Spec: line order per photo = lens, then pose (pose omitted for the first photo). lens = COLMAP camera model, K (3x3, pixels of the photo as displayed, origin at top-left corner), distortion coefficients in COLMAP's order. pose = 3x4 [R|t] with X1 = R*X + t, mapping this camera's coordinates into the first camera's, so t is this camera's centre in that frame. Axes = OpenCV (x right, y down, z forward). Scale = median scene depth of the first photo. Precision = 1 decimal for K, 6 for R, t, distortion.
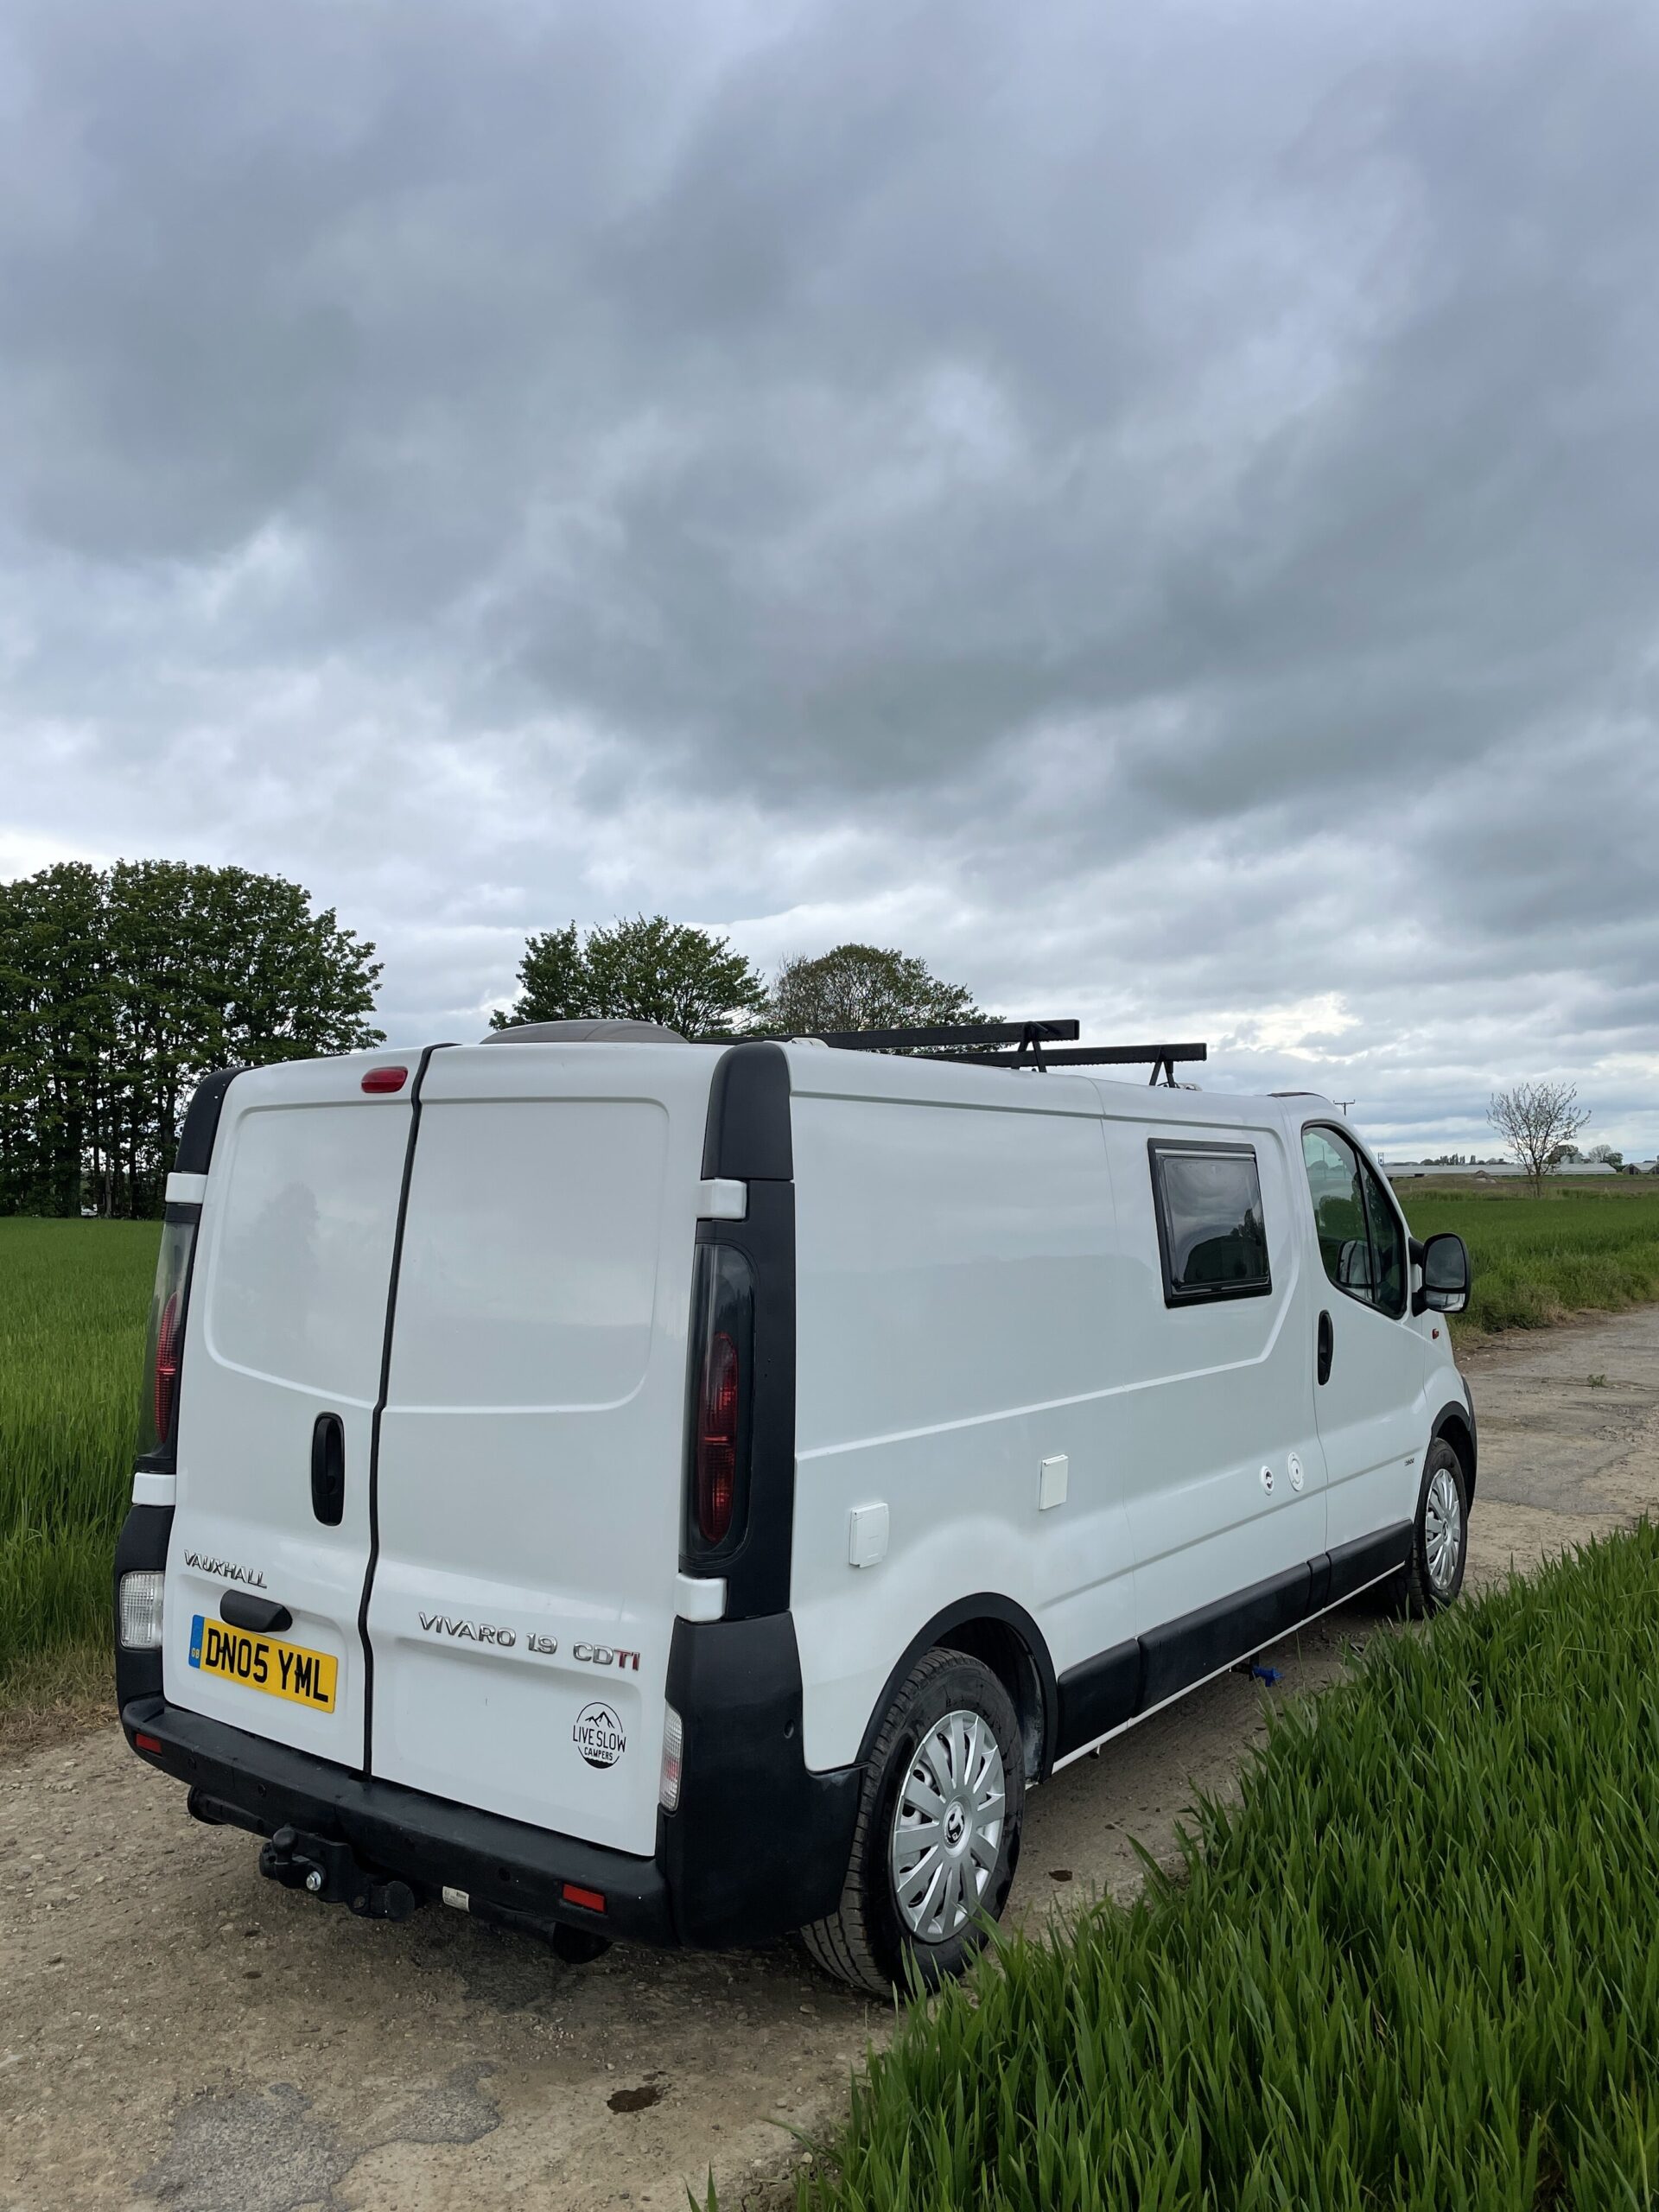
lens RADIAL K [[1663.3, 0, 826.1], [0, 1663.3, 1102.2], [0, 0, 1]] dist [0.079982, -0.112979]
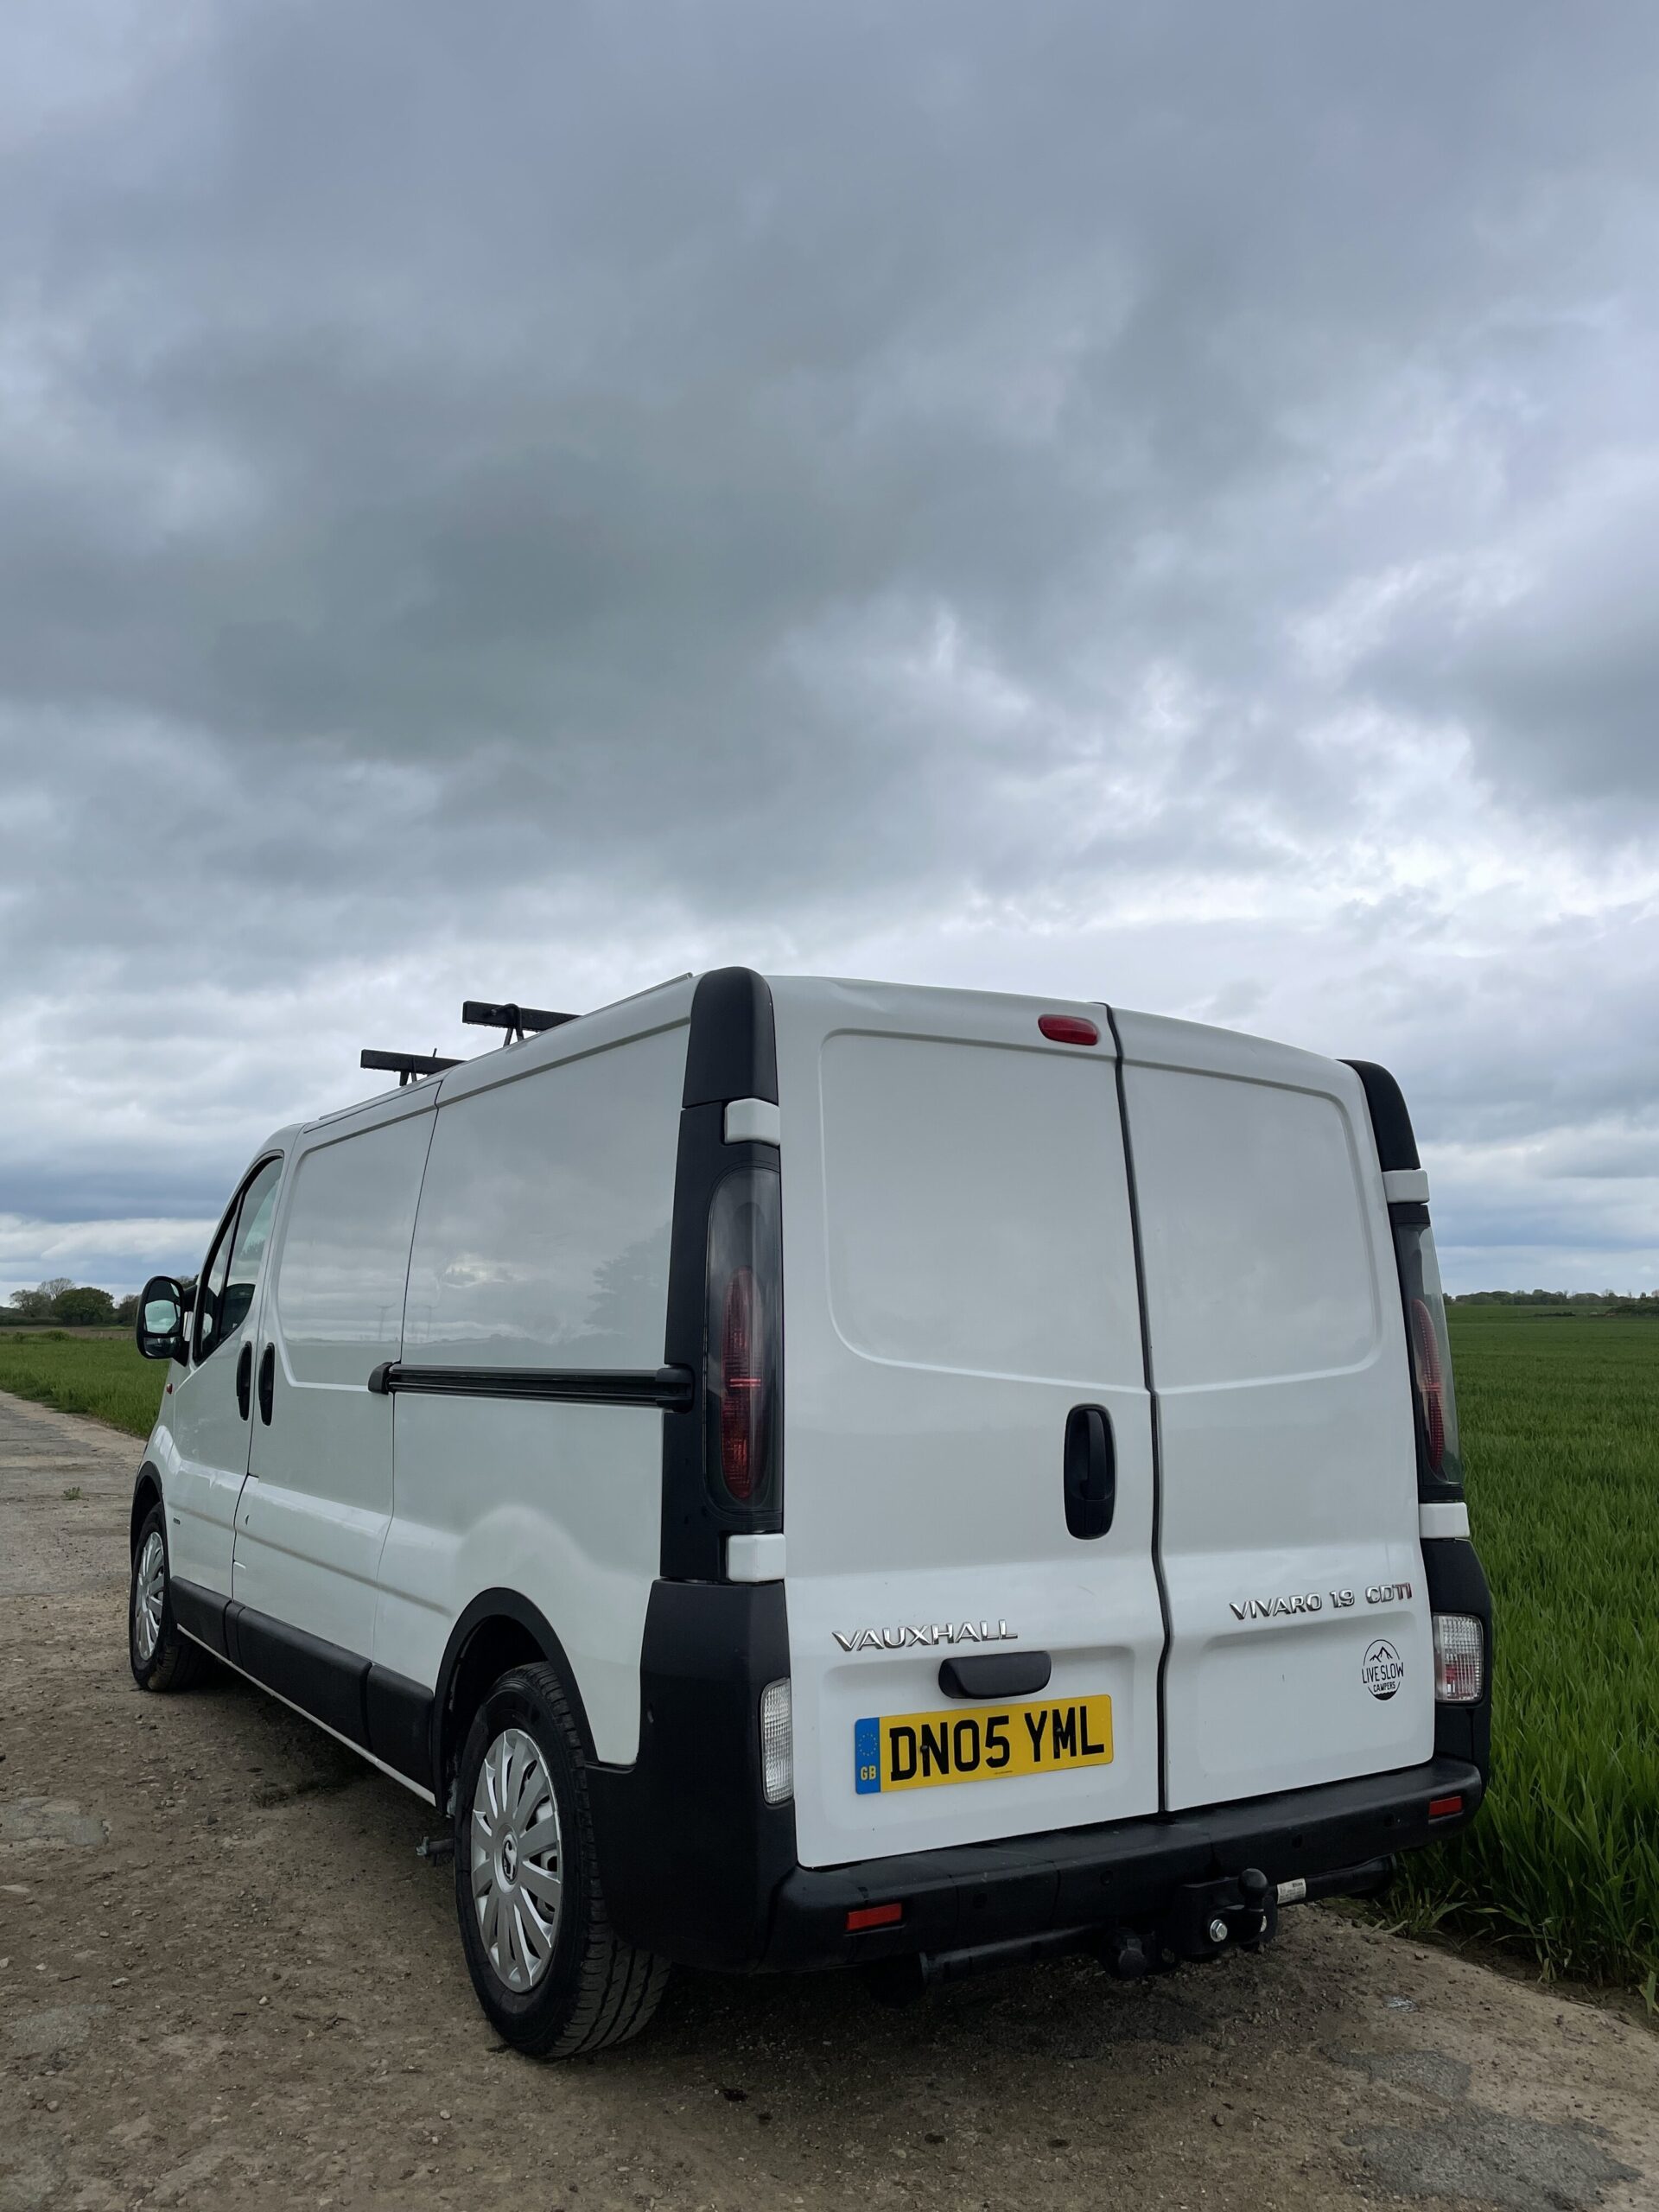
lens RADIAL K [[1663.3, 0, 826.1], [0, 1663.3, 1102.2], [0, 0, 1]] dist [0.079982, -0.112979]
pose [[0.364202, 0.136647, 0.921241, -1.149812], [-0.055193, 0.990606, -0.125116, 0.146067], [-0.929683, -0.005279, 0.368323, 0.811368]]
